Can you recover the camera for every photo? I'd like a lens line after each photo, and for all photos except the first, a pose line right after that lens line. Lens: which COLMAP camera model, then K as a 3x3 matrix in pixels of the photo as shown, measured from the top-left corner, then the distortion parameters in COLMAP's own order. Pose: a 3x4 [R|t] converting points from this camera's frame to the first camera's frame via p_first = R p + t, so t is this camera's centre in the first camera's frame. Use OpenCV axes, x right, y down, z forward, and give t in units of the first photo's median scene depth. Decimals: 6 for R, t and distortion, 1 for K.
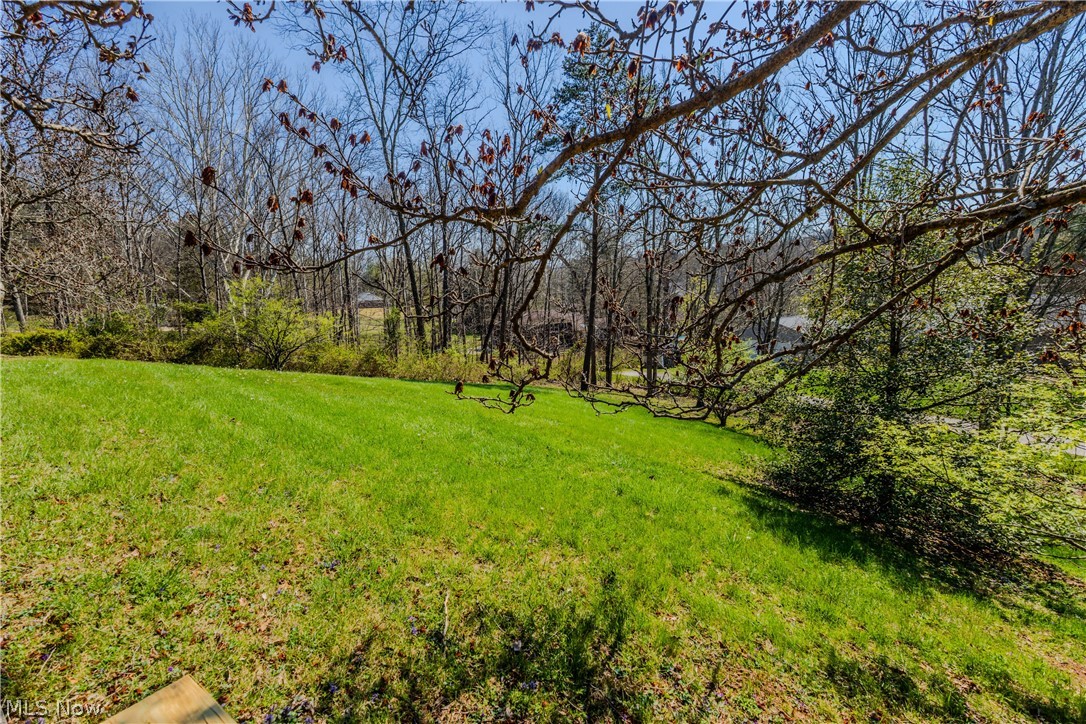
lens RADIAL K [[498.1, 0, 544.0], [0, 498.1, 362.4], [0, 0, 1]] dist [0.004243, 0.001078]
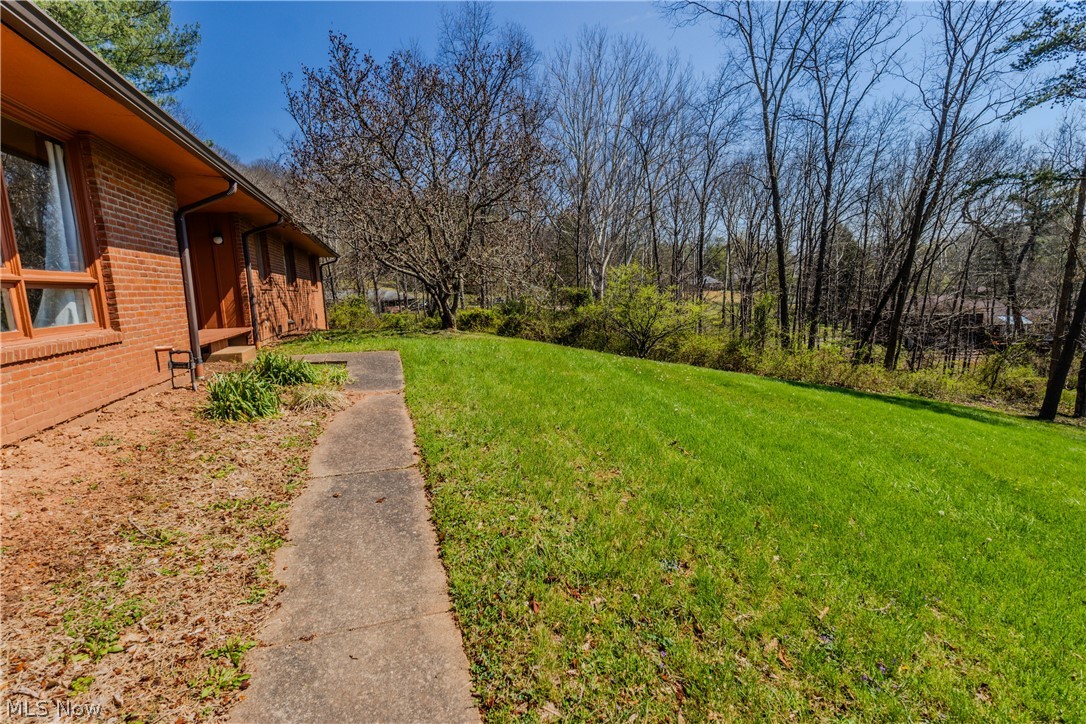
lens RADIAL K [[498.1, 0, 539.5], [0, 498.1, 354.5], [0, 0, 1]] dist [0.004243, 0.001078]
pose [[0.804052, 0.085578, -0.588367, -0.101189], [-0.075080, 0.996280, 0.042306, -0.012054], [0.589799, 0.010158, 0.807486, 0.066783]]
